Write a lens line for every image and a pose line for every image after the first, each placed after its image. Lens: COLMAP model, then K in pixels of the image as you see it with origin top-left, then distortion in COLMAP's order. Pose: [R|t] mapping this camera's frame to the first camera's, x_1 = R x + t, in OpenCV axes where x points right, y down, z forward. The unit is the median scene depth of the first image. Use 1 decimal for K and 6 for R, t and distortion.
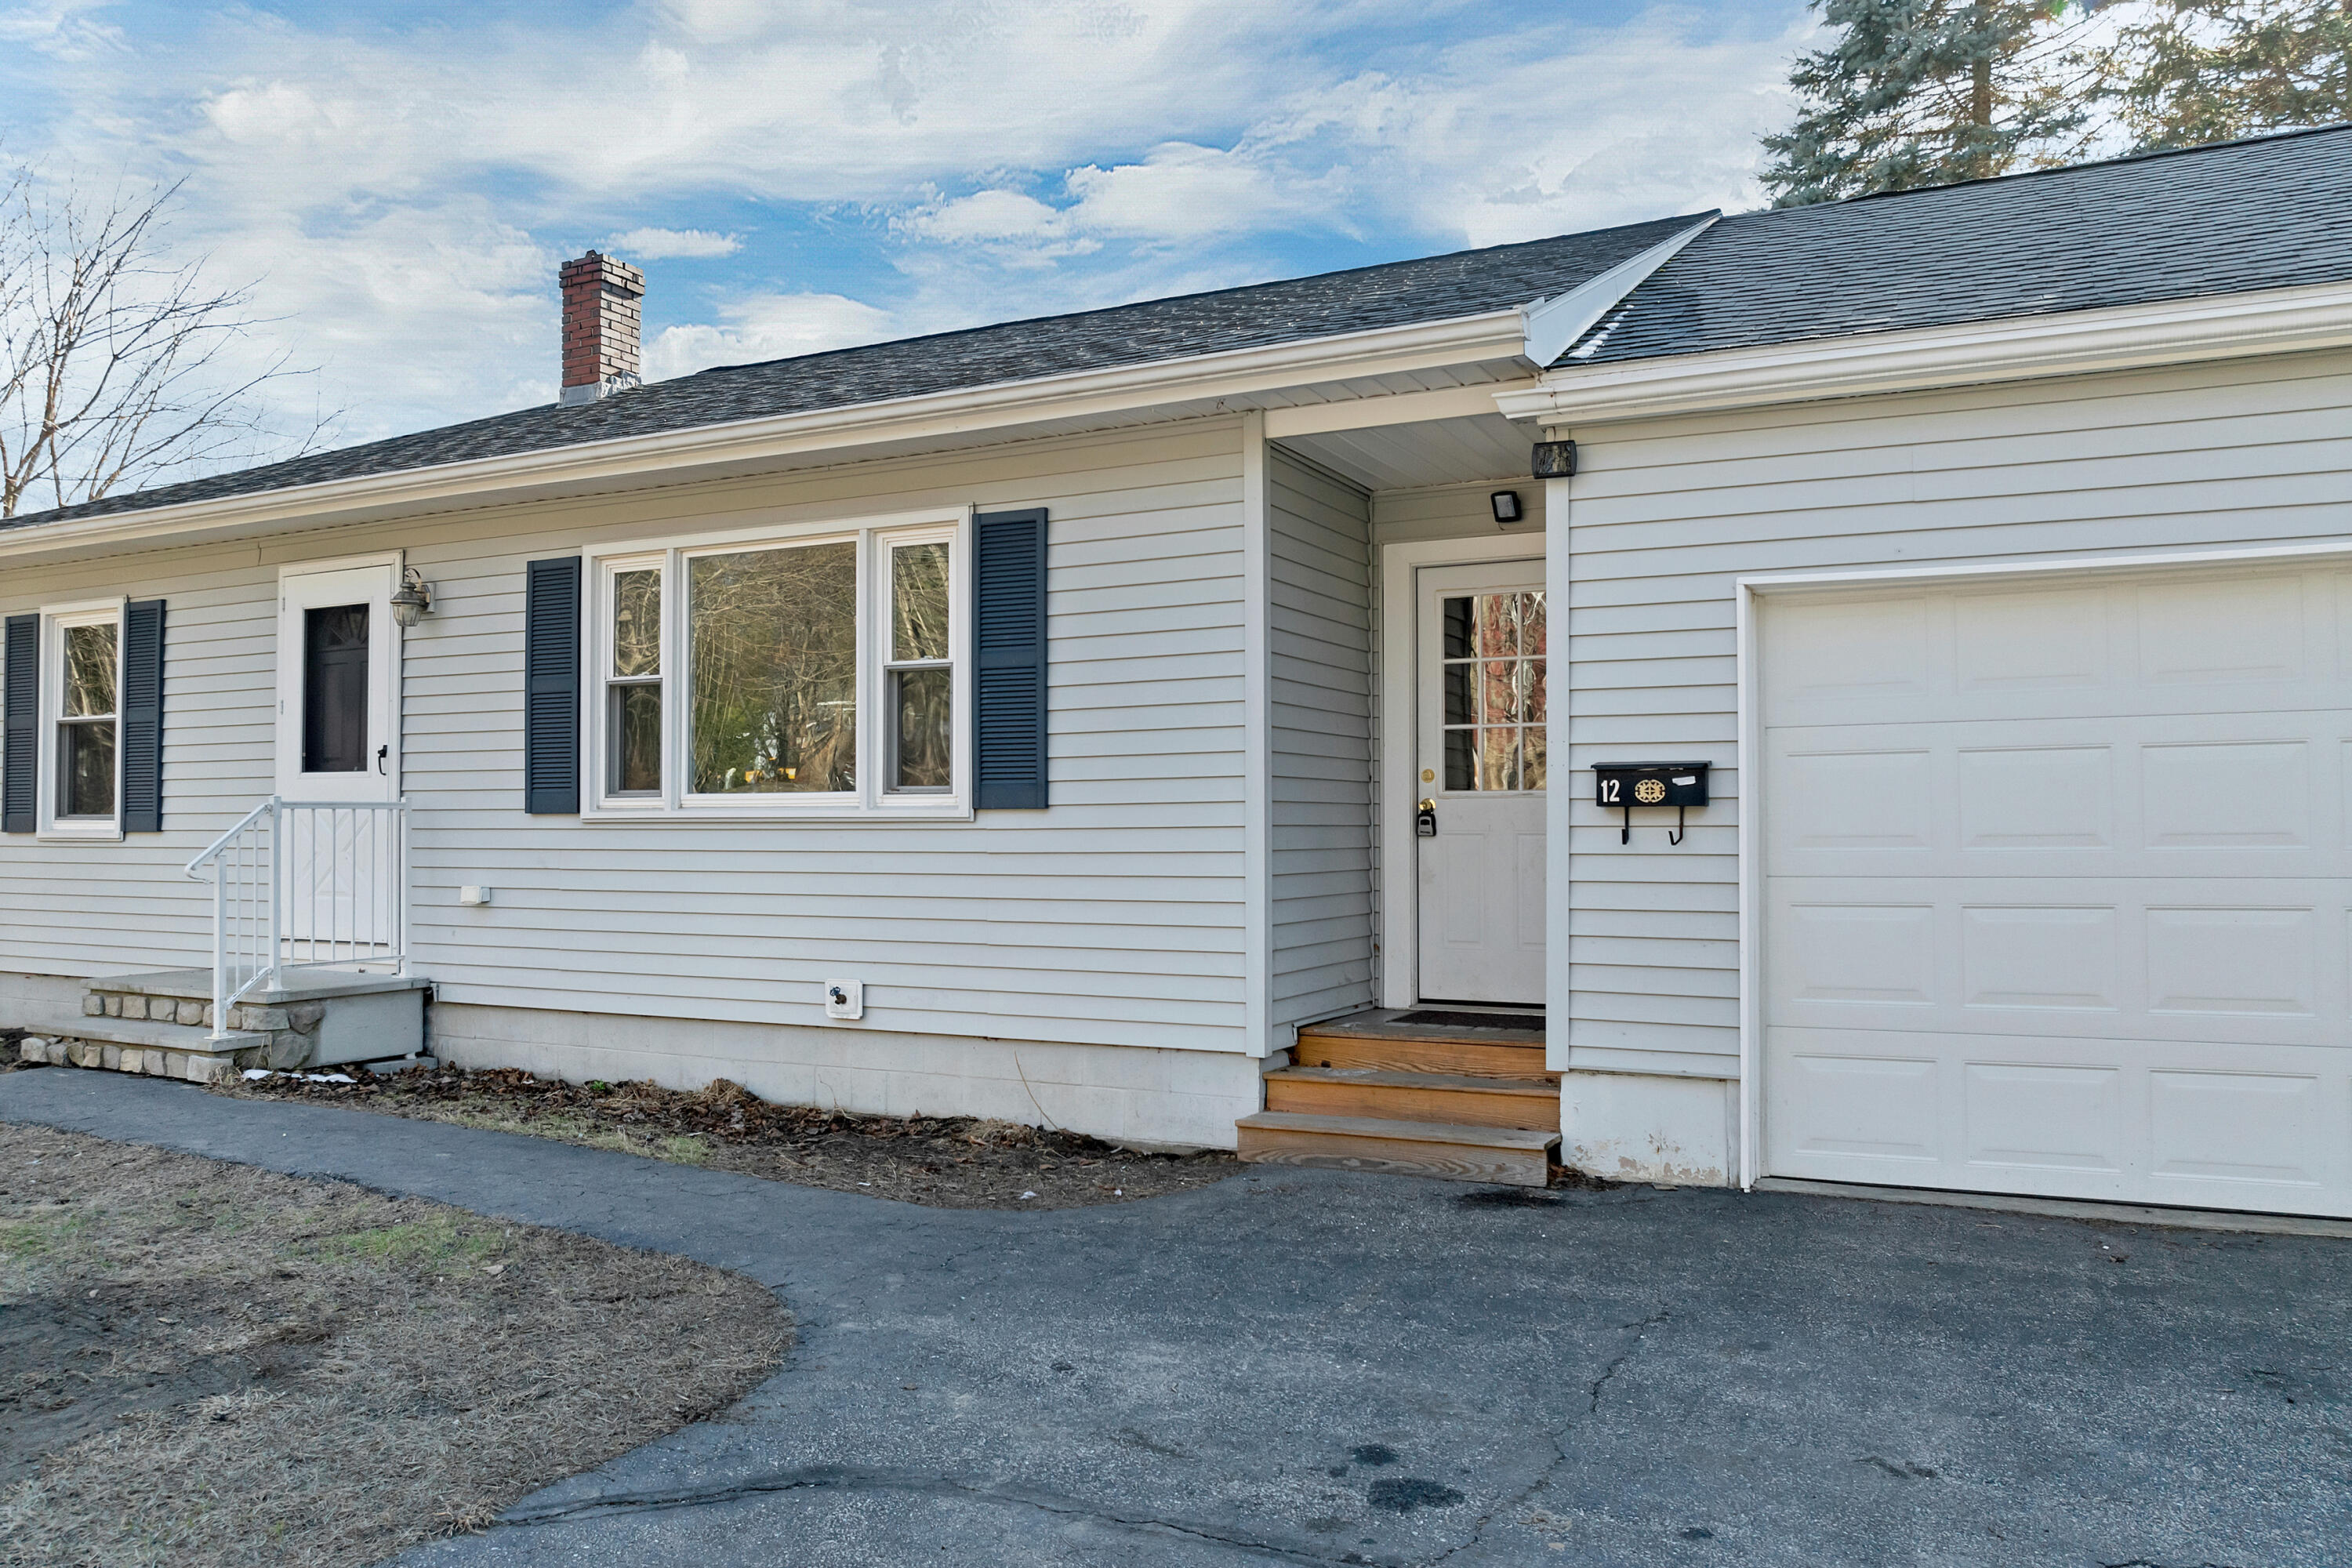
lens RADIAL K [[1668.6, 0, 1177.7], [0, 1668.6, 752.0], [0, 0, 1]] dist [-0.038130, -0.001997]
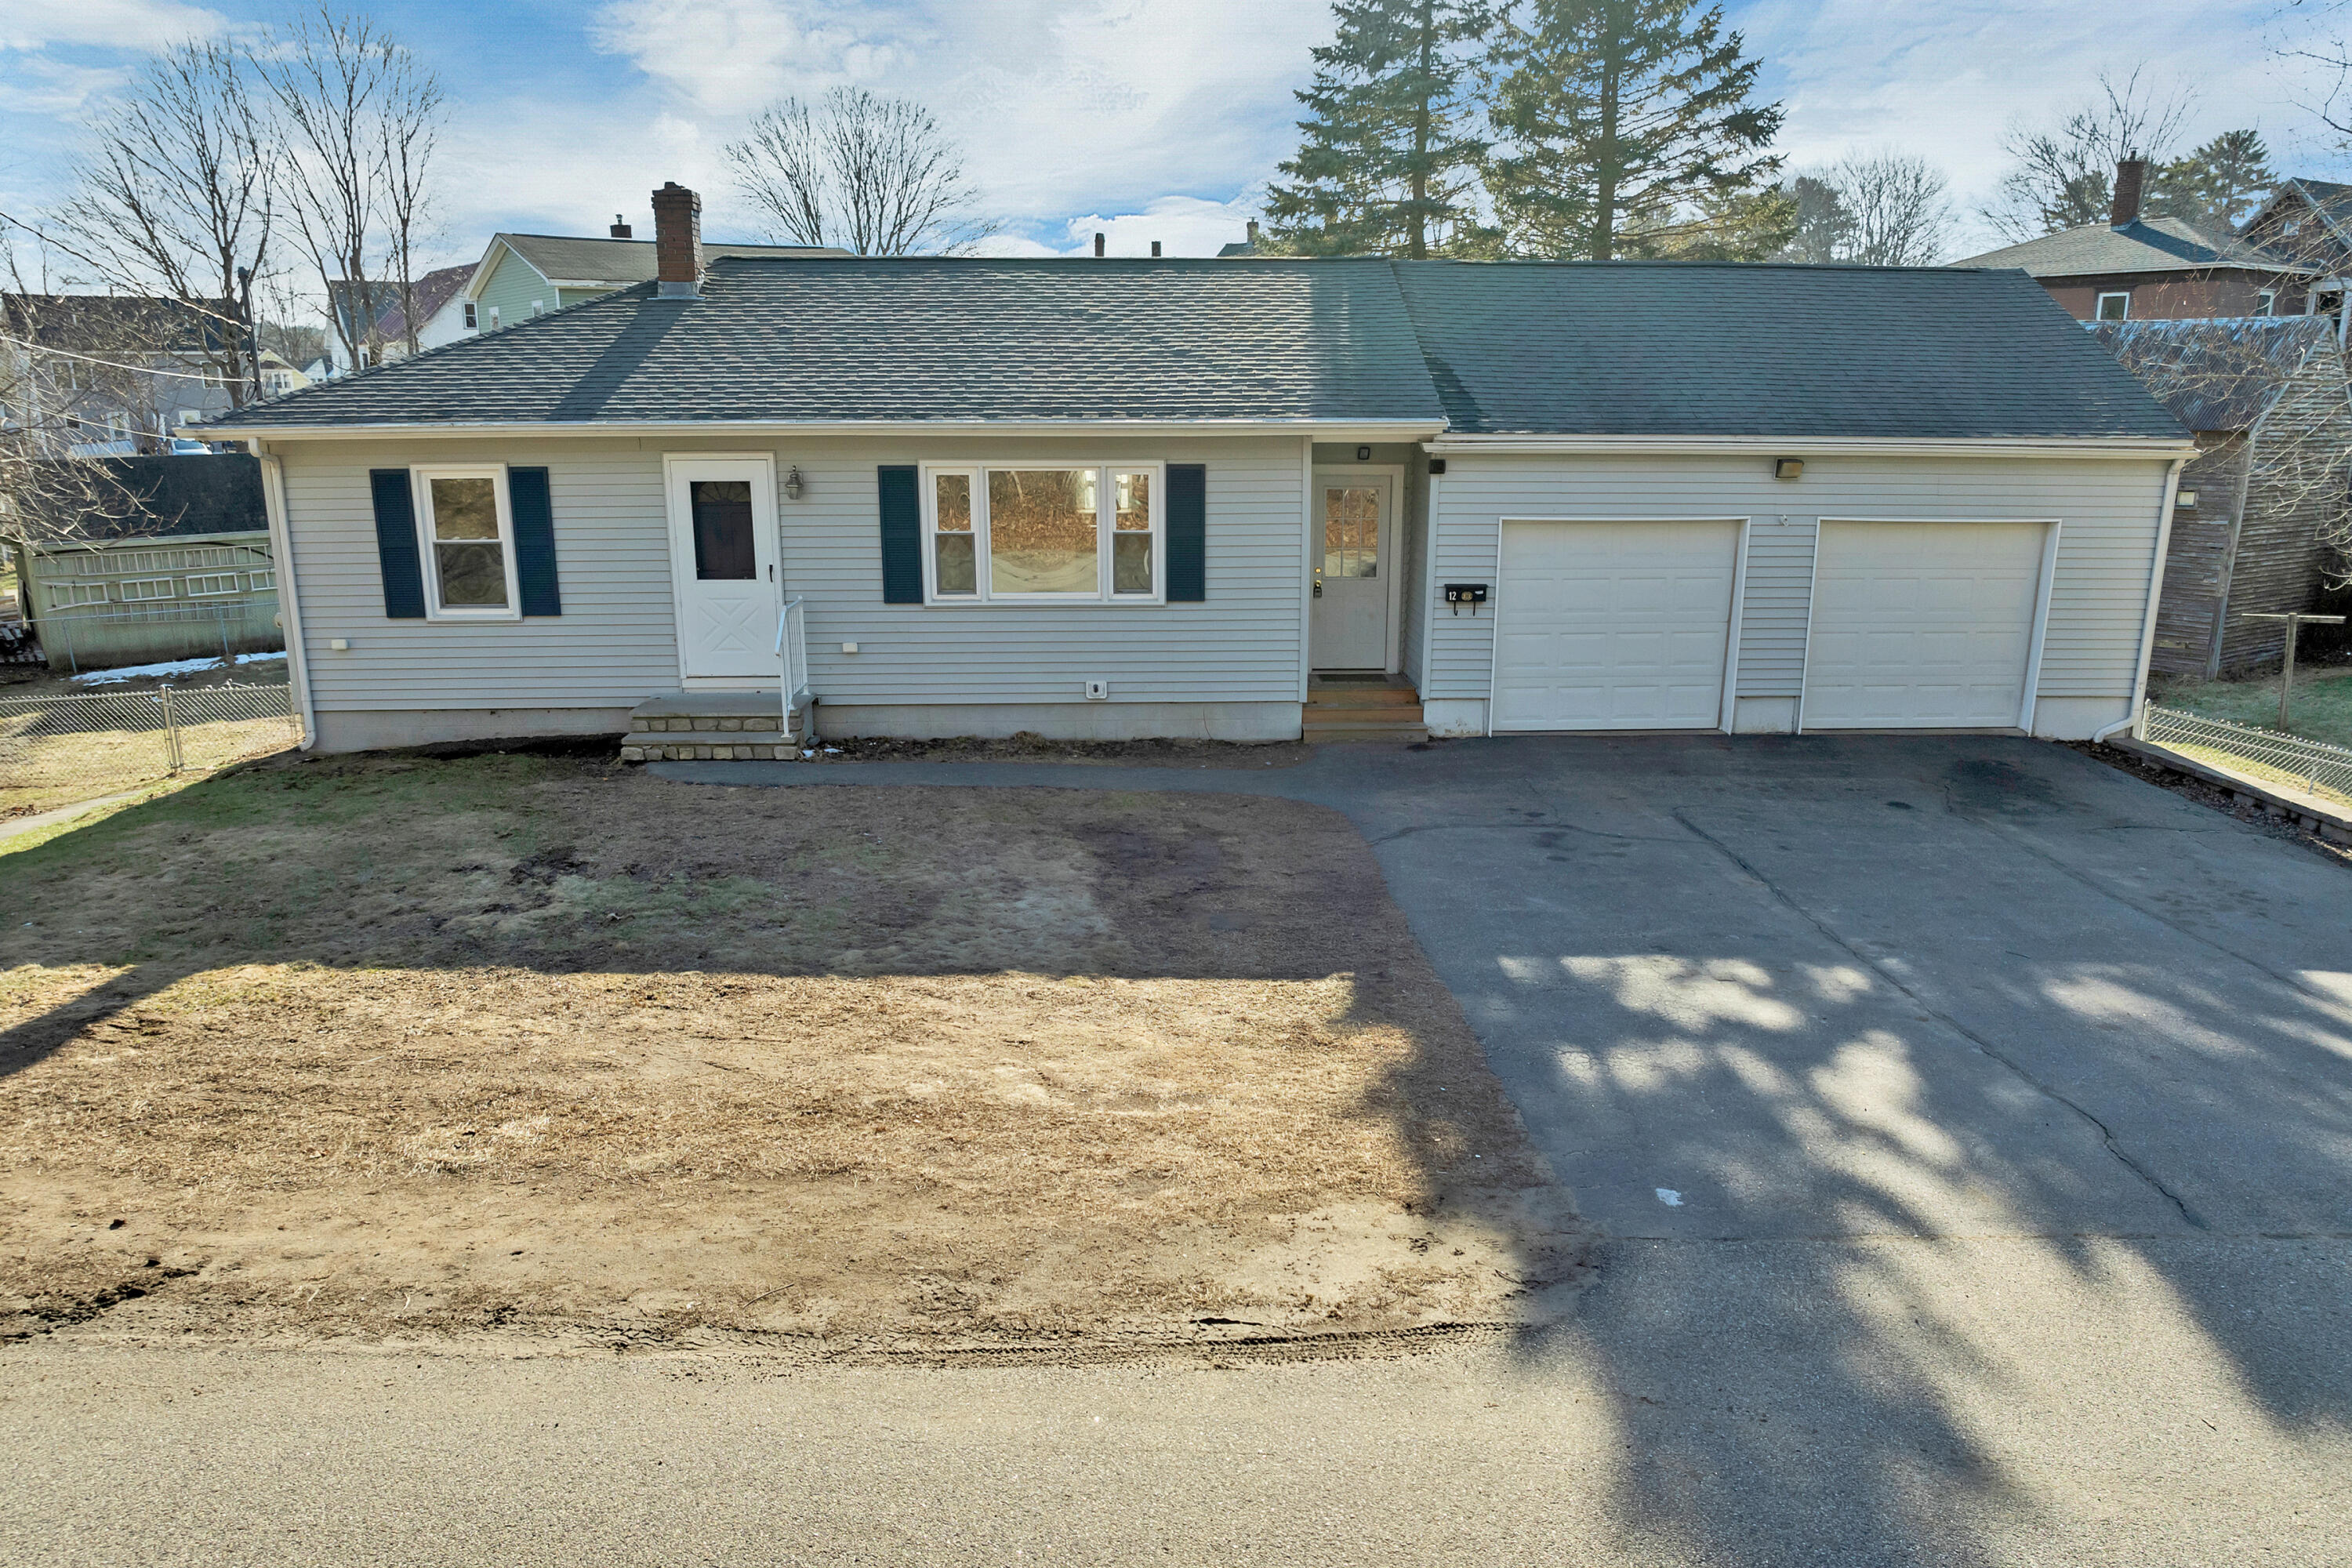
lens RADIAL K [[1730.0, 0, 1176.0], [0, 1730.0, 784.0], [0, 0, 1]] dist [-0.037486, 0.001159]
pose [[0.874929, -0.105278, 0.472669, -1.184211], [-0.025081, 0.964920, 0.261342, -0.321081], [-0.483602, -0.240511, 0.841596, -0.960385]]
